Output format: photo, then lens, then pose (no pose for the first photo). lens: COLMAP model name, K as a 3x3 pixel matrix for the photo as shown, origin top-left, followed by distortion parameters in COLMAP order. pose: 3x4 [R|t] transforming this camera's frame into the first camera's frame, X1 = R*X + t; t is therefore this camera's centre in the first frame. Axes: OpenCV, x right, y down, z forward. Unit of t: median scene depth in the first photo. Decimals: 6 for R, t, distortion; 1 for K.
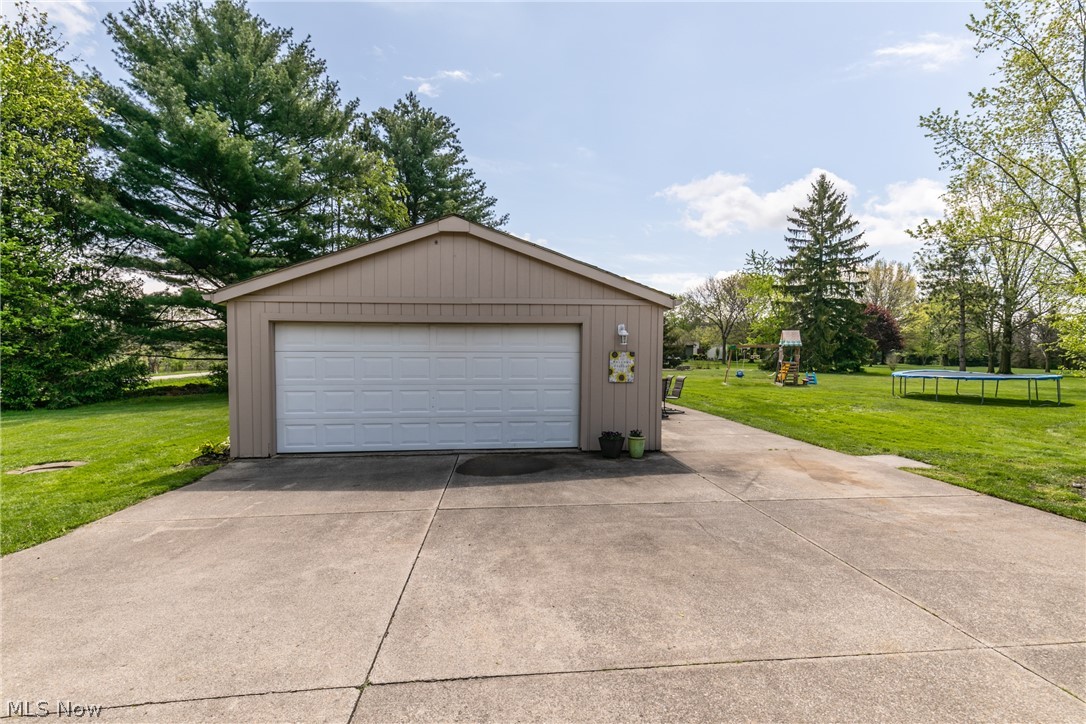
lens RADIAL K [[485.6, 0, 544.8], [0, 485.6, 371.2], [0, 0, 1]] dist [0.002340, -0.000236]
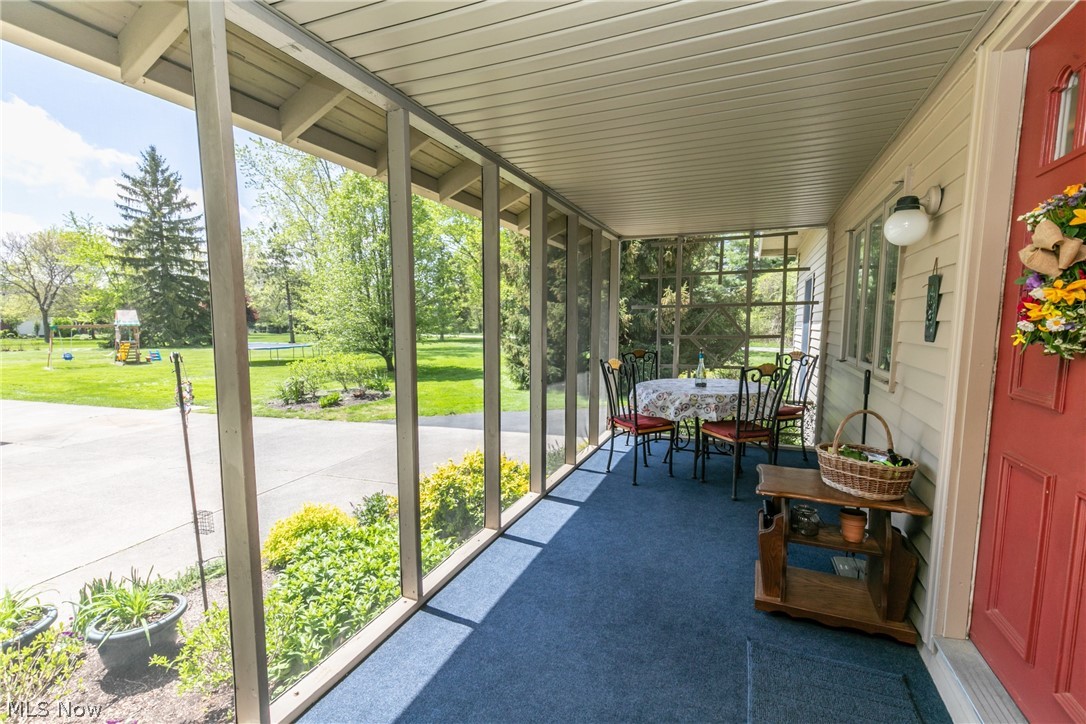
lens RADIAL K [[485.6, 0, 544.8], [0, 485.6, 371.2], [0, 0, 1]] dist [0.002340, -0.000236]
pose [[0.412835, -0.106628, 0.904543, -0.040842], [0.049386, 0.994283, 0.094667, -0.005458], [-0.909466, 0.005590, 0.415741, -0.131681]]
